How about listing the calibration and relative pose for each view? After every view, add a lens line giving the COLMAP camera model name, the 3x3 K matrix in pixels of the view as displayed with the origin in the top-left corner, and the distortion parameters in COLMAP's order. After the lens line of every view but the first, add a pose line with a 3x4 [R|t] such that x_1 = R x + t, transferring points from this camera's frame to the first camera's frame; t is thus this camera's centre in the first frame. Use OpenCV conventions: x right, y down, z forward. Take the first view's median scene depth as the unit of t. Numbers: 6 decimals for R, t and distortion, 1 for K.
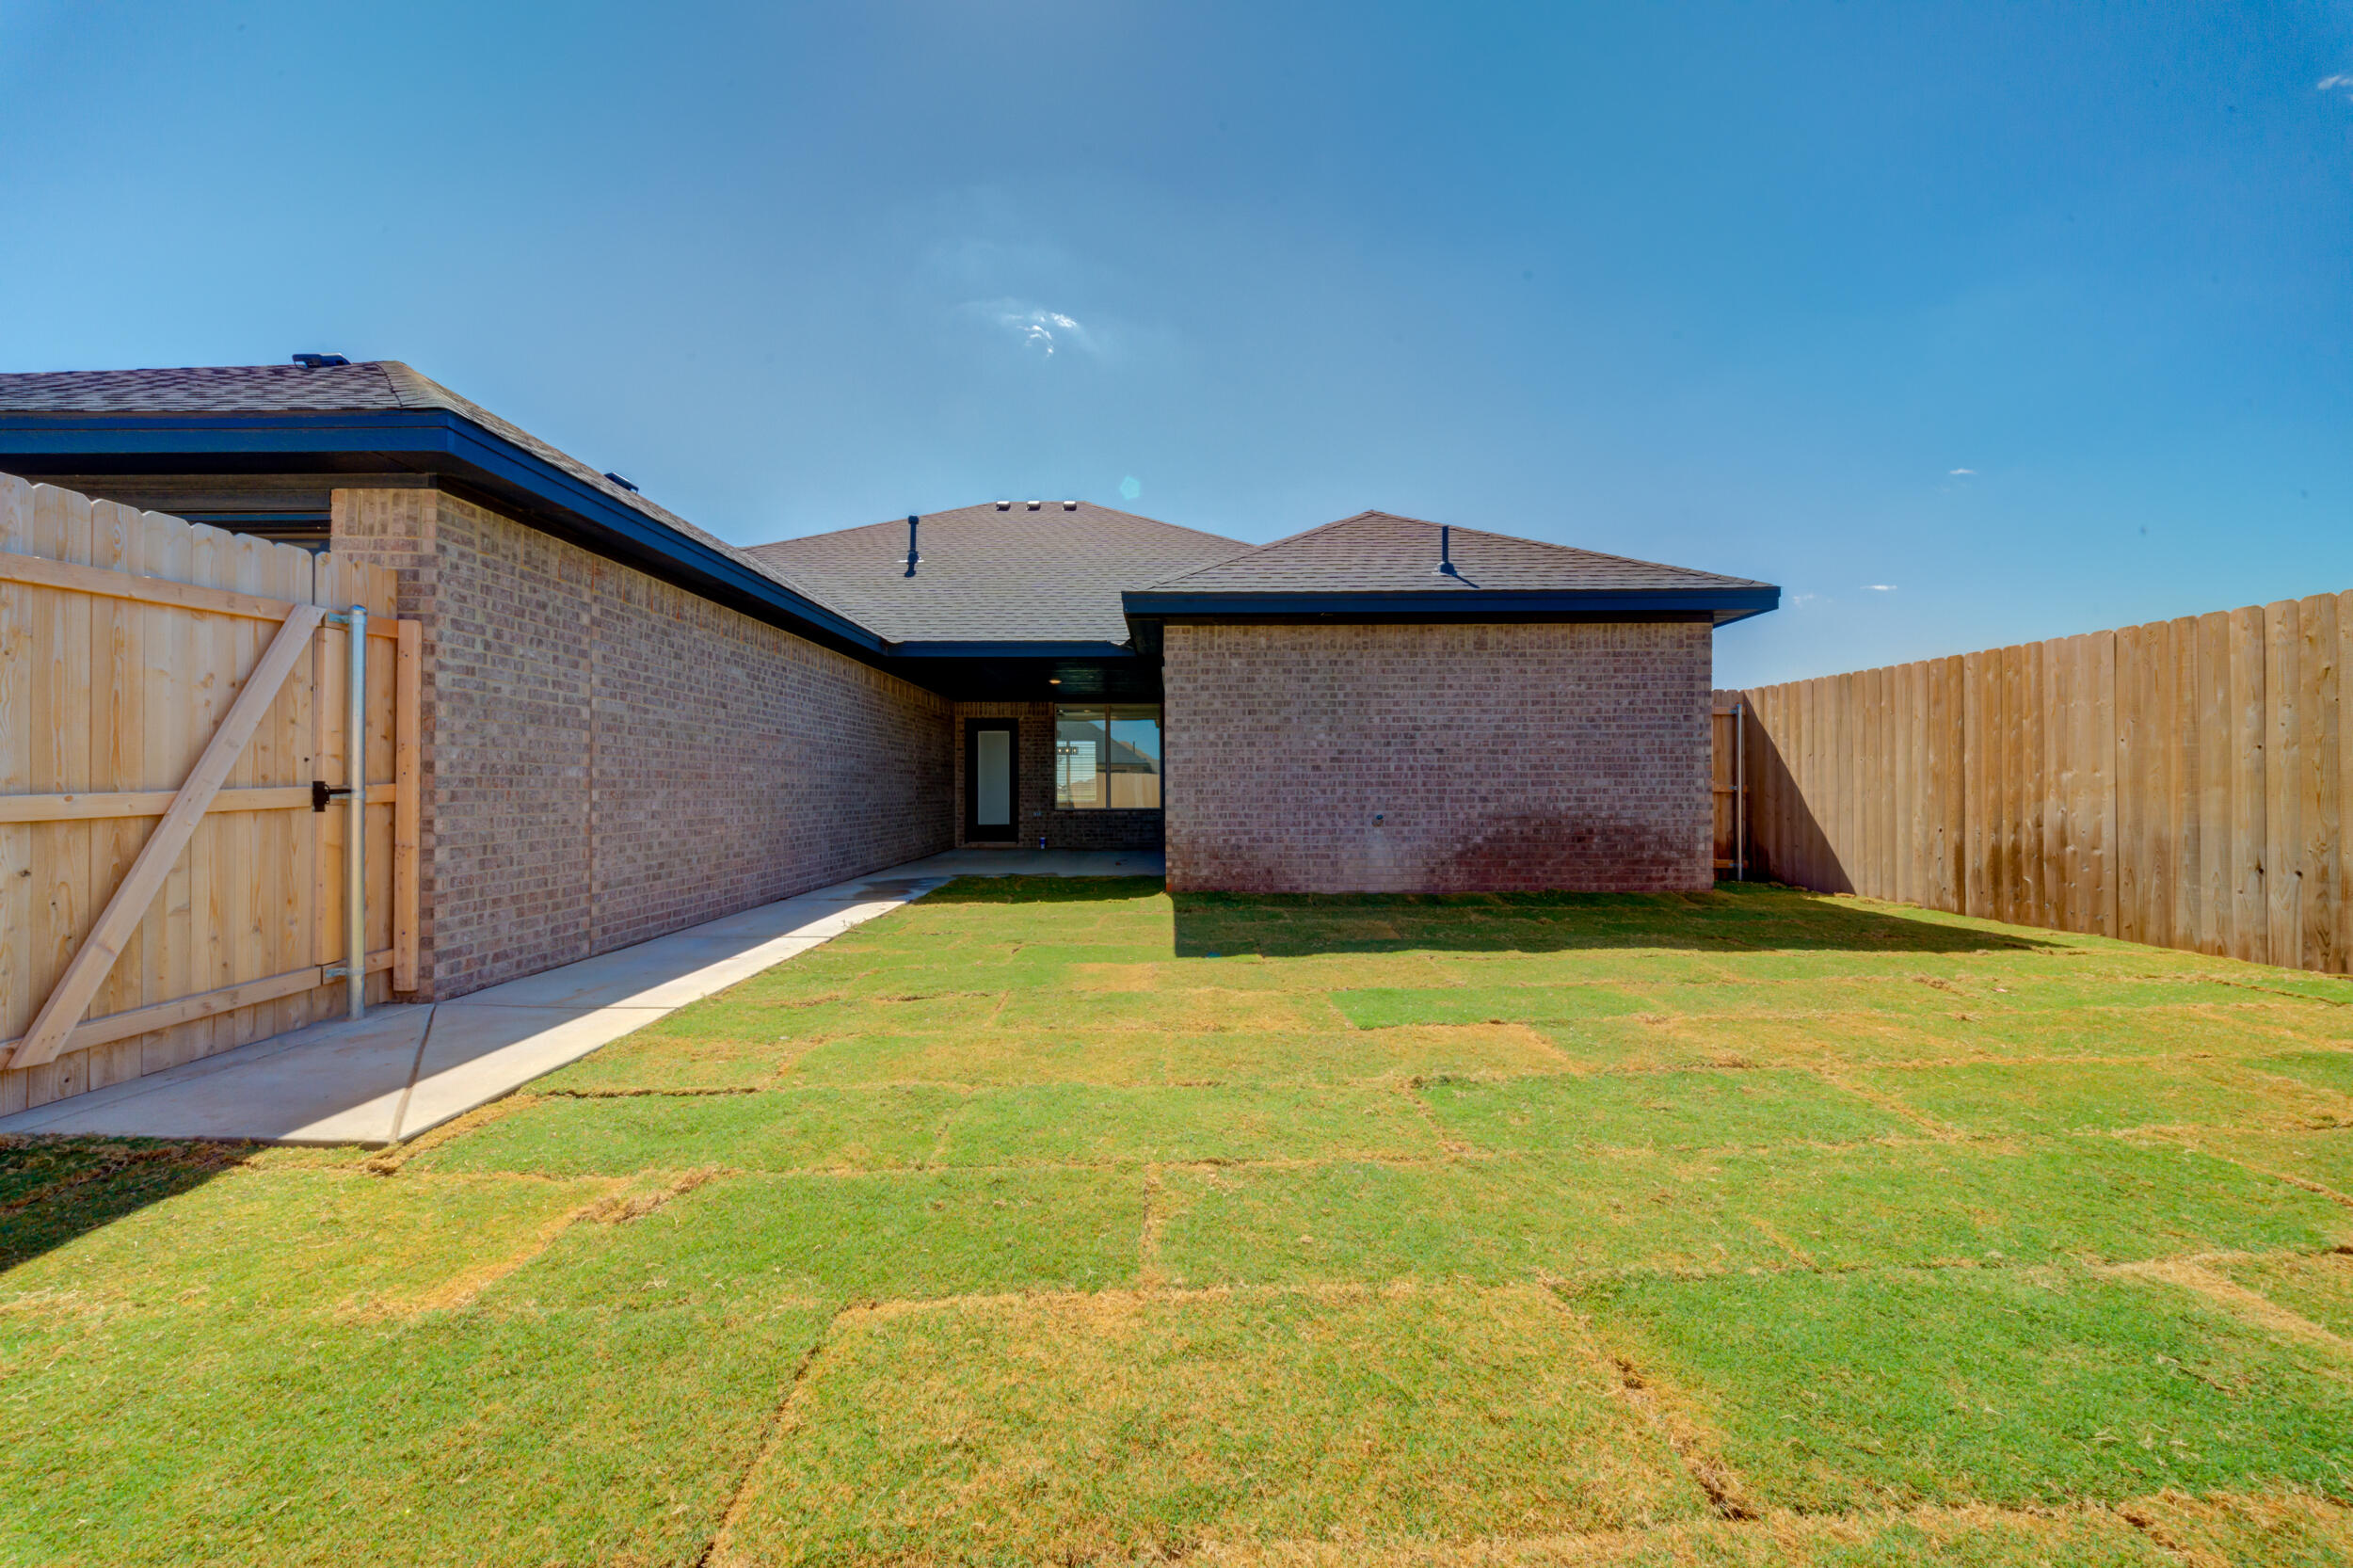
lens RADIAL K [[824.9, 0, 1168.0], [0, 824.9, 797.3], [0, 0, 1]] dist [0.012751, -0.006772]
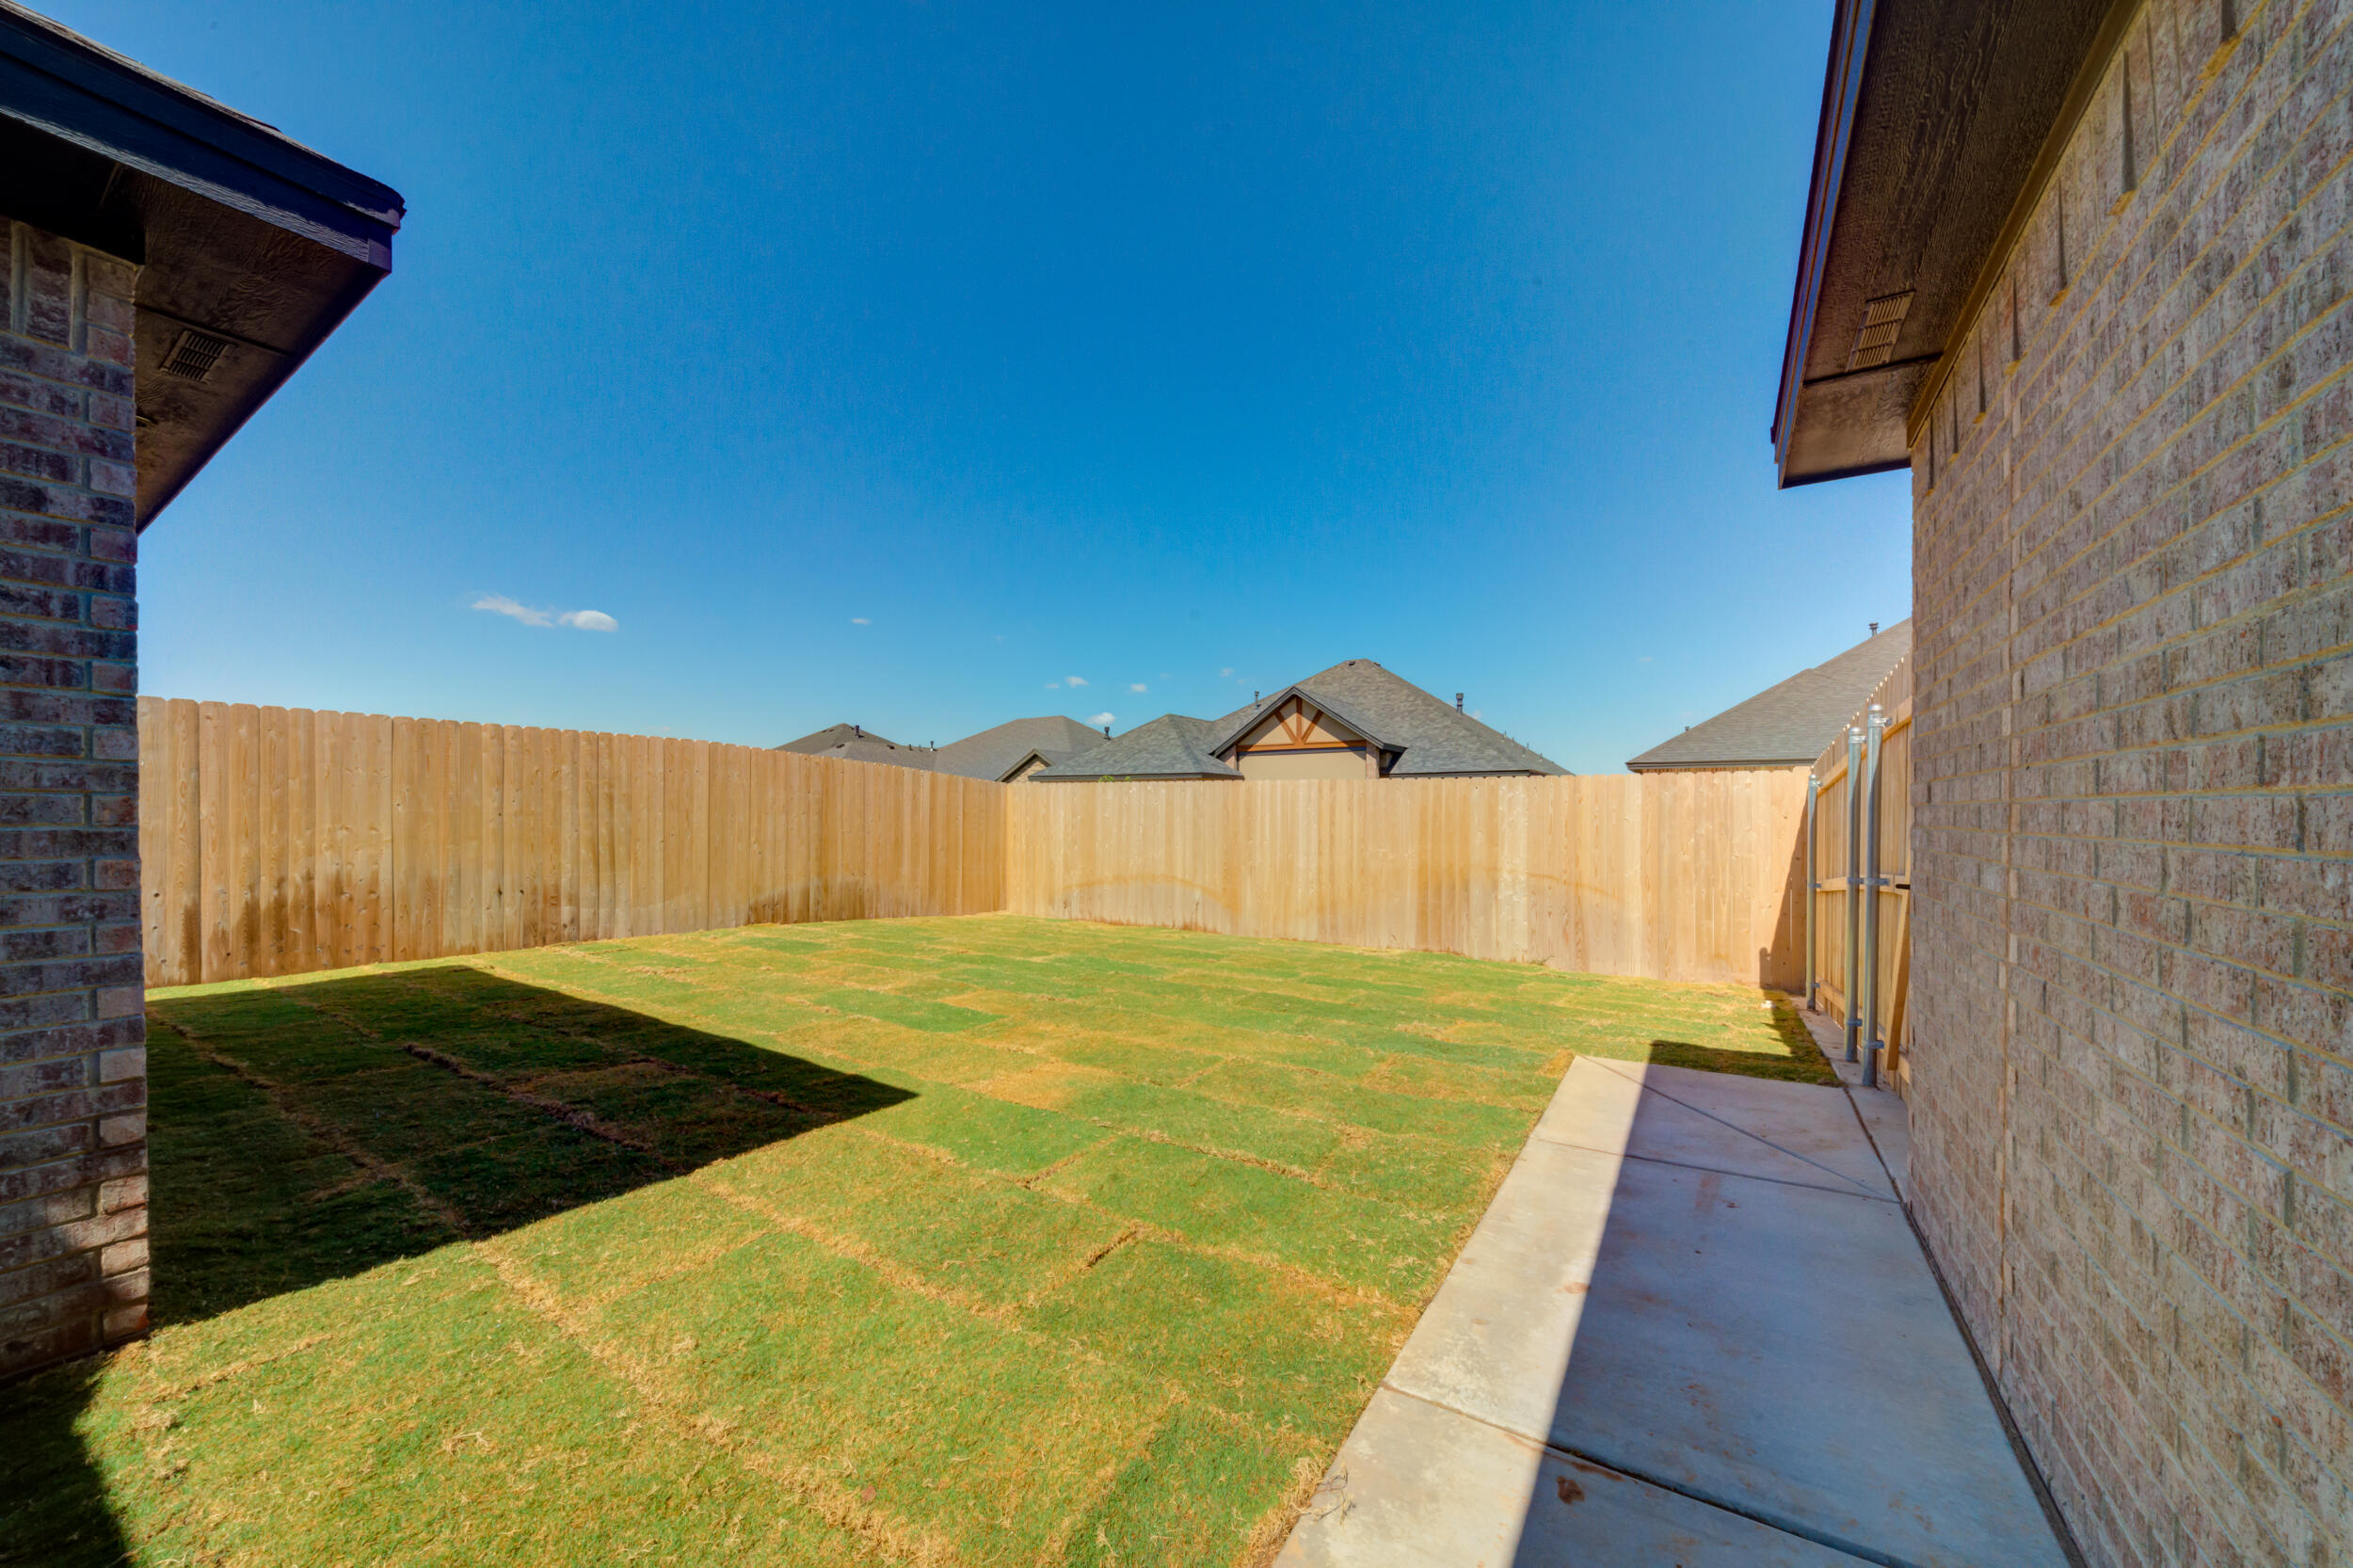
lens RADIAL K [[824.9, 0, 1168.0], [0, 824.9, 797.3], [0, 0, 1]] dist [0.012751, -0.006772]
pose [[-0.829722, 0.004918, 0.558155, -0.506221], [-0.001563, 0.999937, -0.011133, -0.063461], [-0.558175, -0.010110, -0.829662, 1.295558]]
